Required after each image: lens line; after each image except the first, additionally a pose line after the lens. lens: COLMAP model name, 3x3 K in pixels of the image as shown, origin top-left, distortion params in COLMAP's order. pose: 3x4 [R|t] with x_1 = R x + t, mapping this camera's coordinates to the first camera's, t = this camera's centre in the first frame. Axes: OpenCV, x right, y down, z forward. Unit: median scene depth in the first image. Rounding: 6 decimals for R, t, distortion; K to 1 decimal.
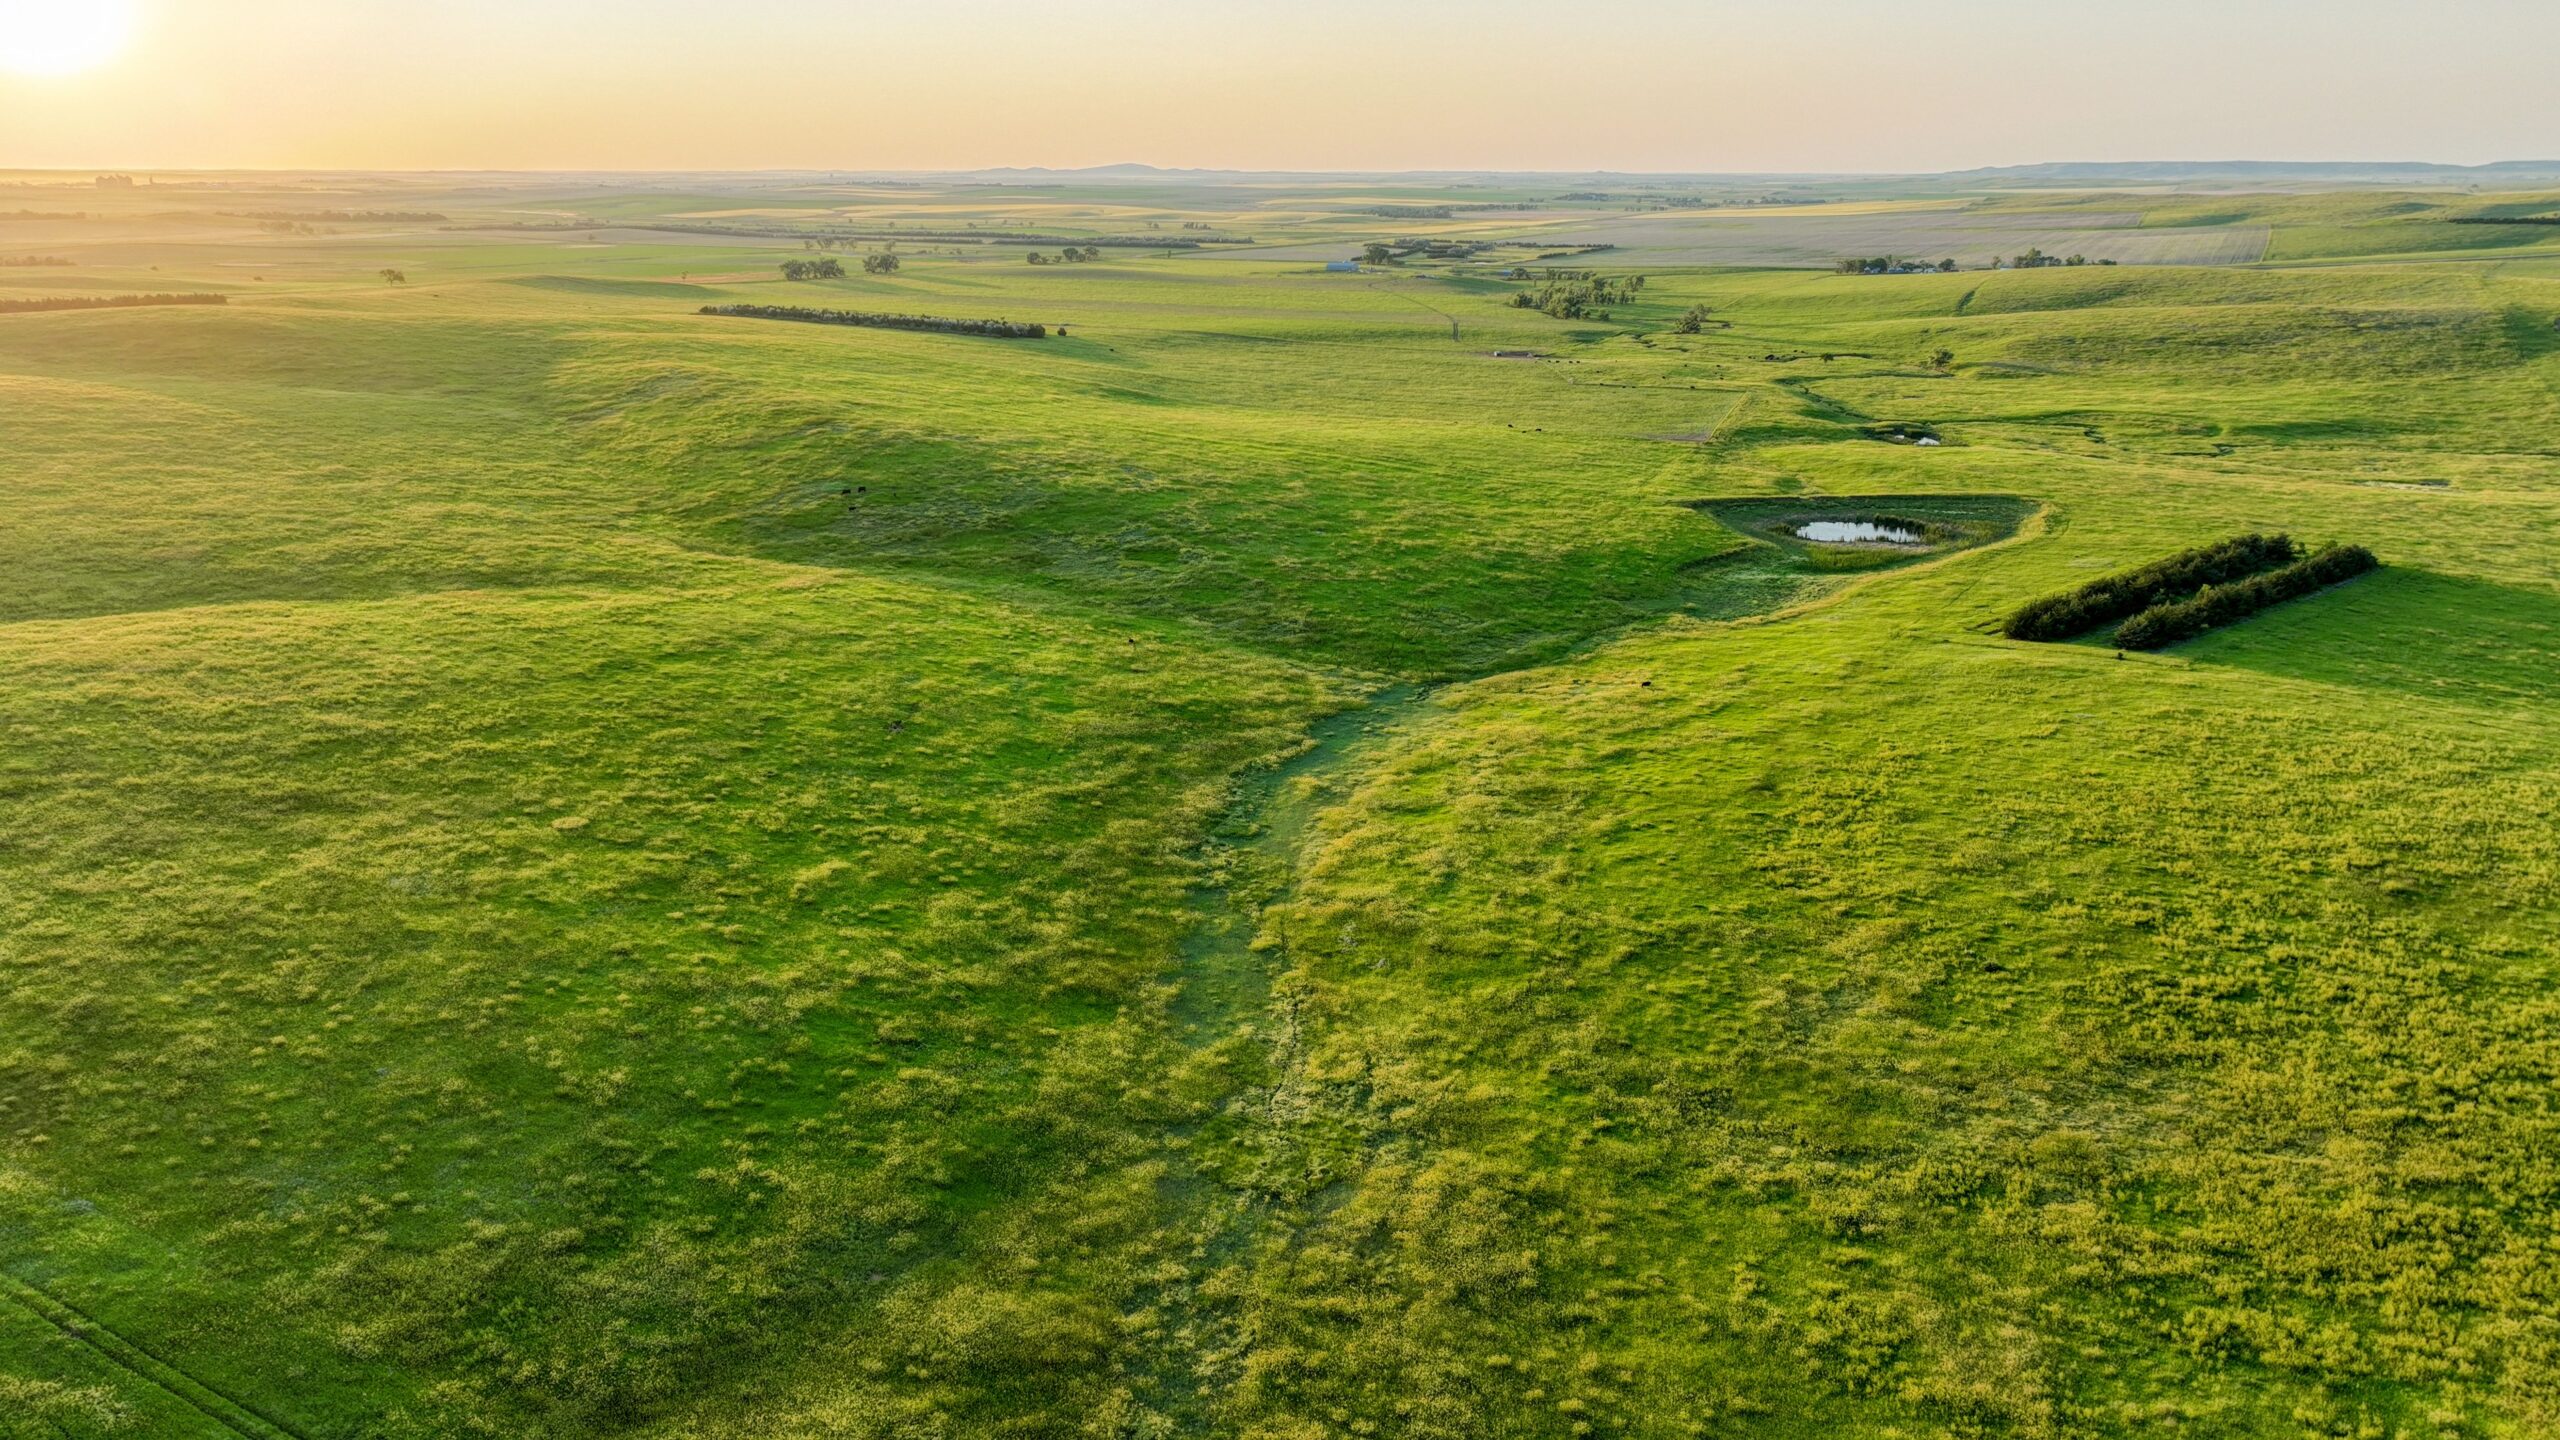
lens RADIAL K [[1791.6, 0, 1273.0], [0, 1791.6, 723.0], [0, 0, 1]] dist [-0.001411, 0.009029]
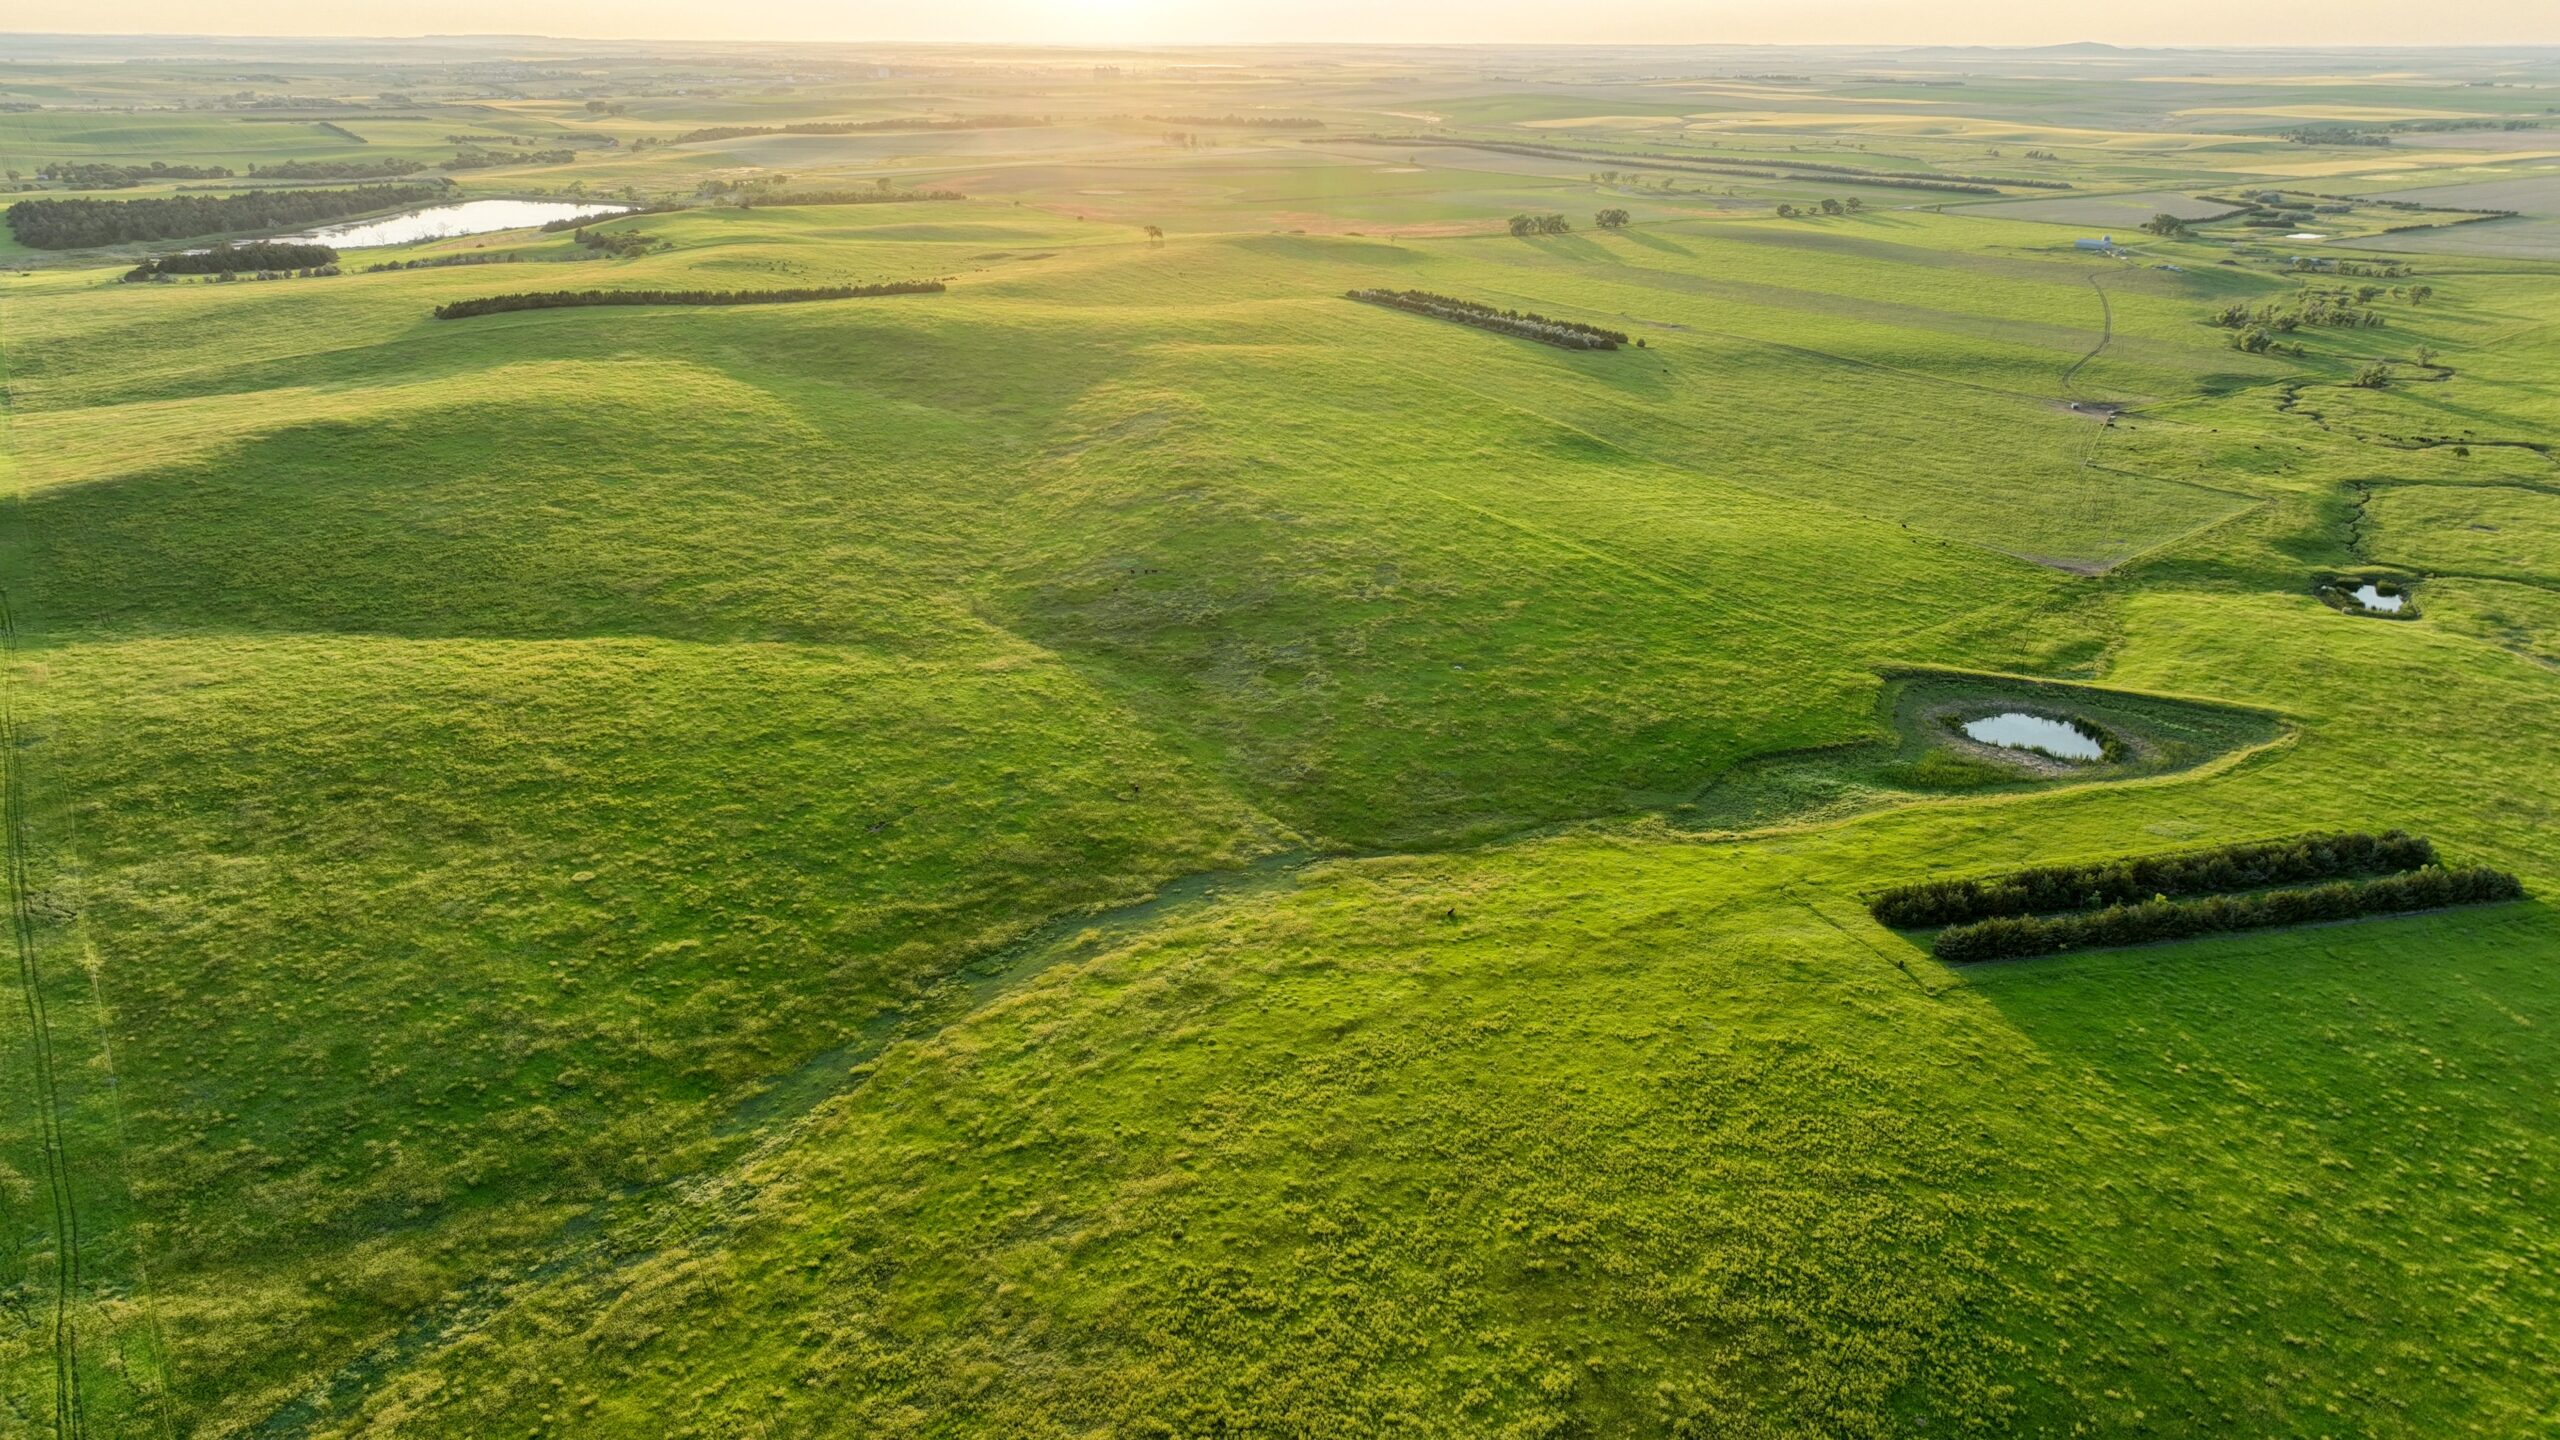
lens RADIAL K [[1791.6, 0, 1273.0], [0, 1791.6, 723.0], [0, 0, 1]] dist [-0.001411, 0.009029]
pose [[0.883758, 0.168542, -0.436538, 0.299821], [-0.140031, 0.985388, 0.096958, -0.116723], [0.446501, -0.024559, 0.894446, -0.050020]]
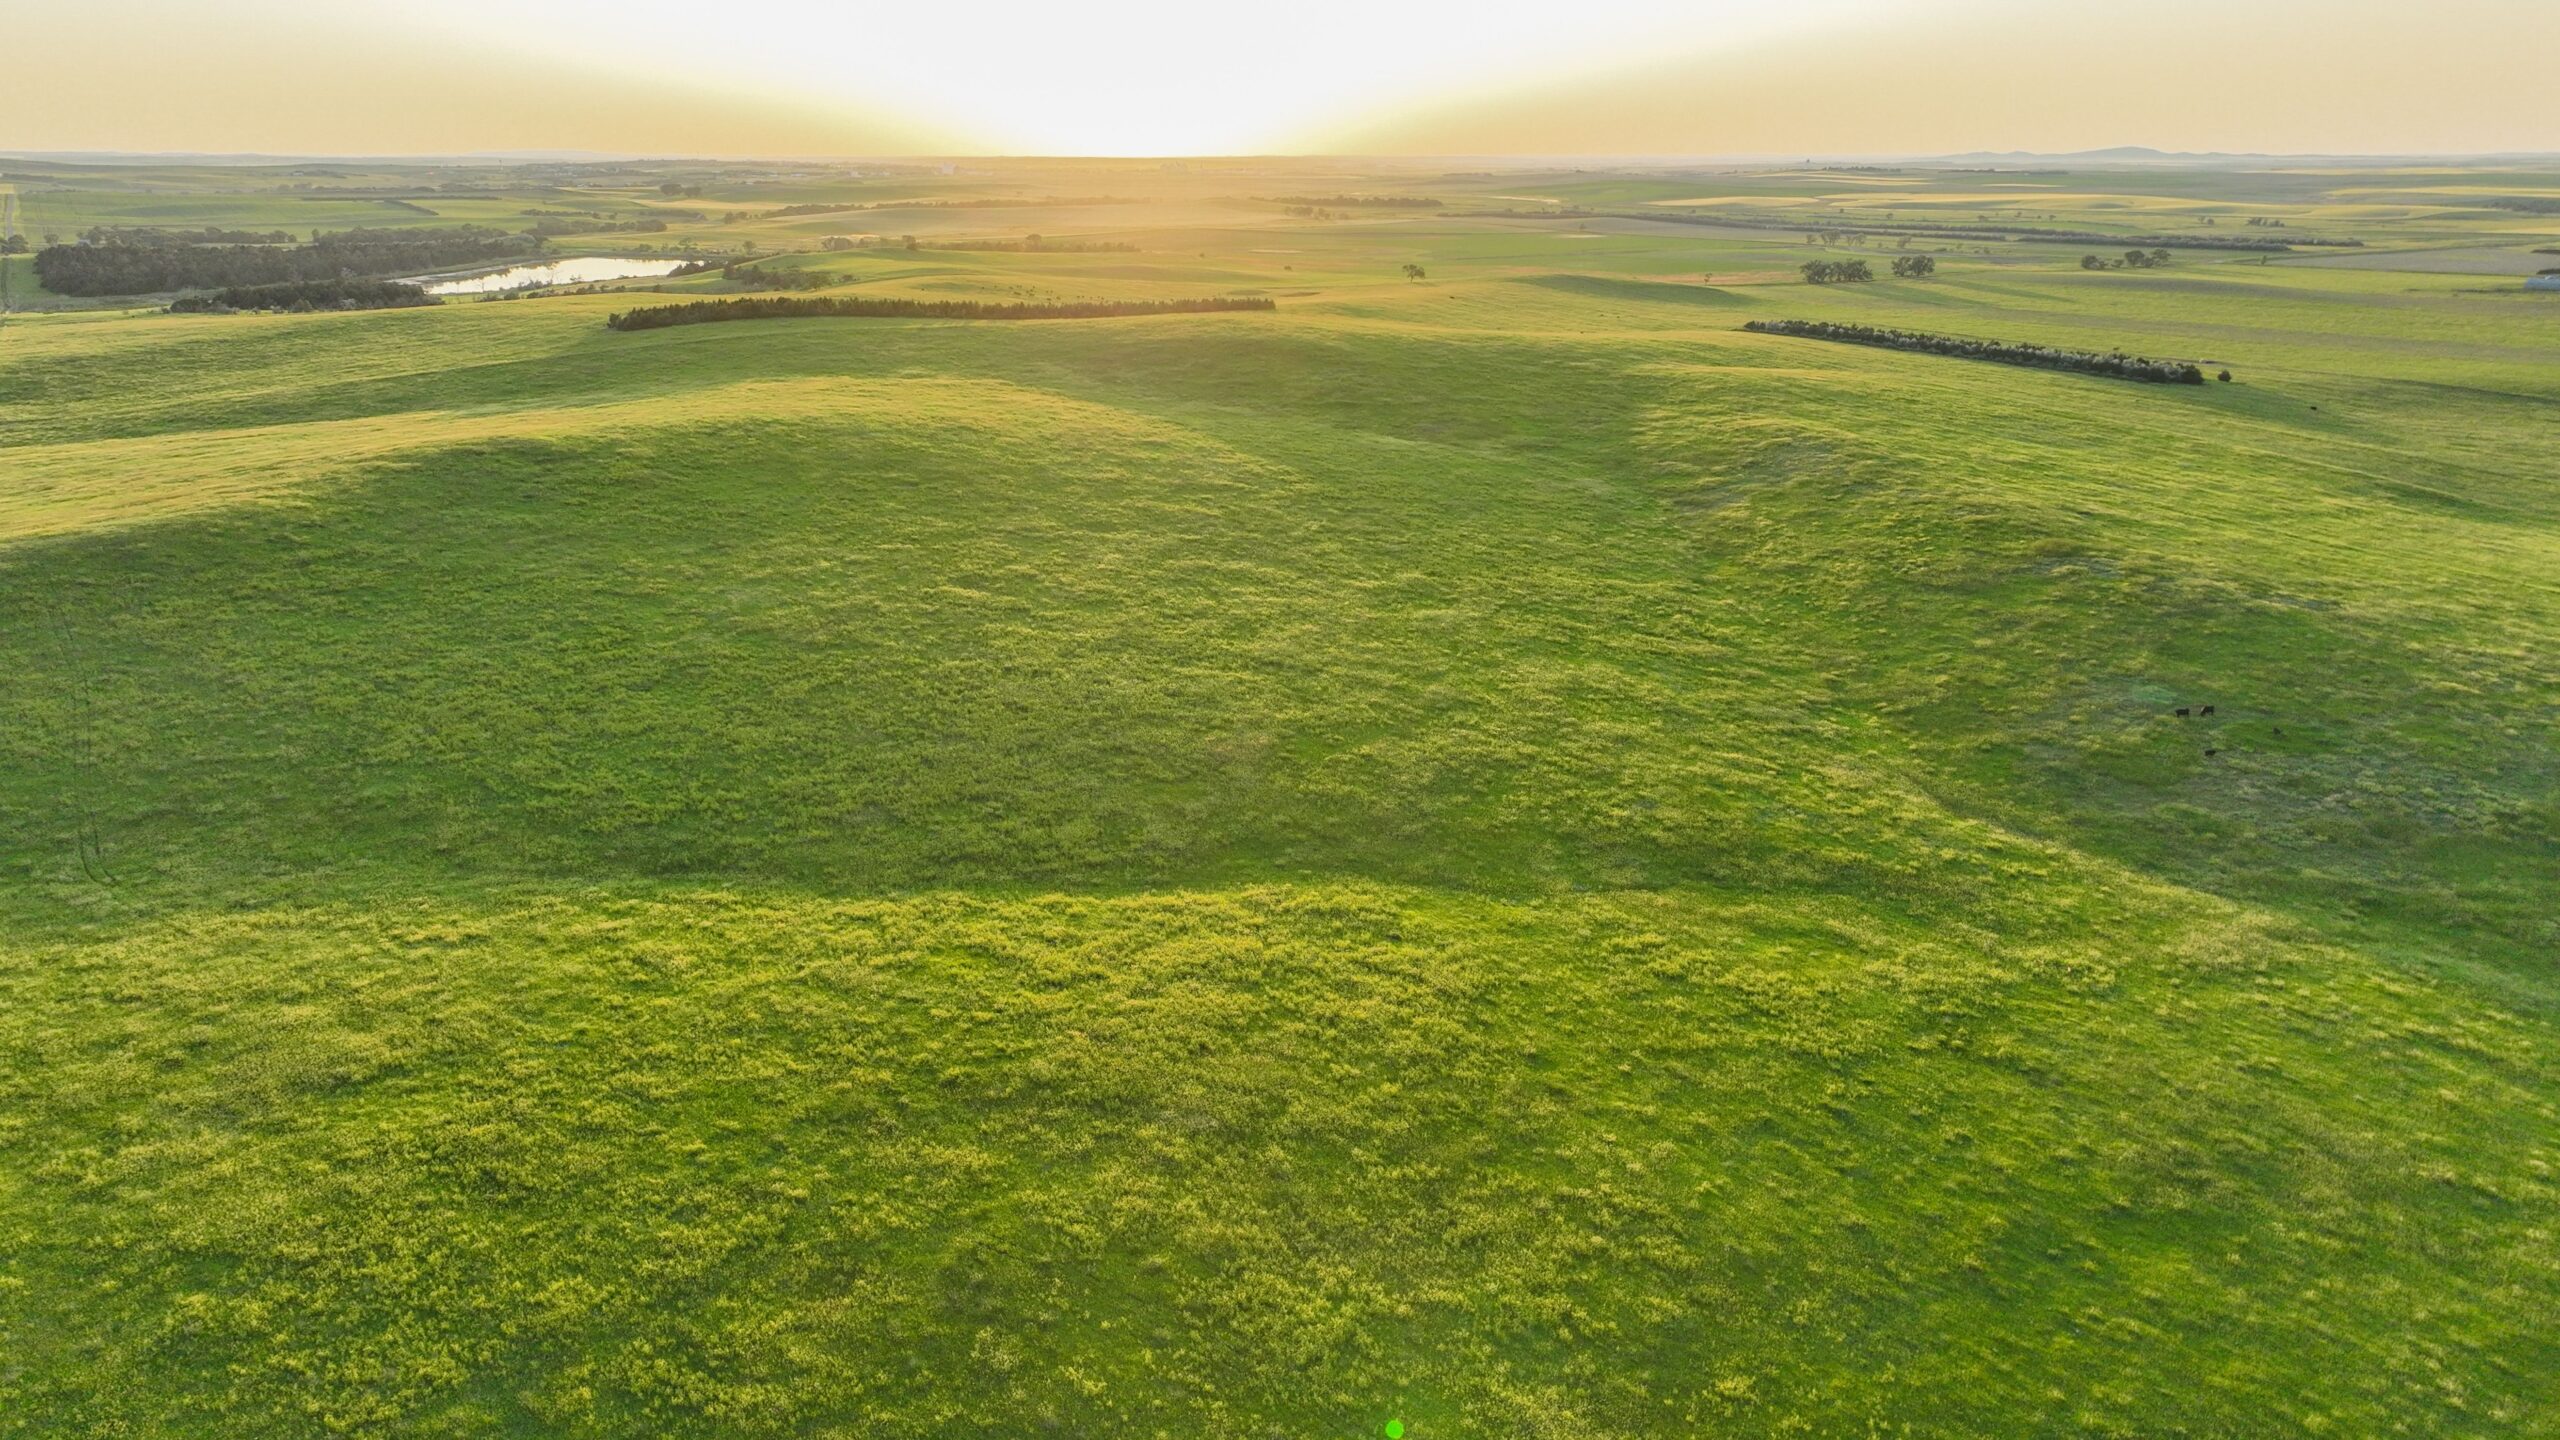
lens RADIAL K [[1791.6, 0, 1273.0], [0, 1791.6, 723.0], [0, 0, 1]] dist [-0.001411, 0.009029]
pose [[0.877902, 0.142159, -0.457251, -0.169197], [-0.138472, 0.989485, 0.041770, -0.079115], [0.458381, 0.026647, 0.888356, 0.234335]]
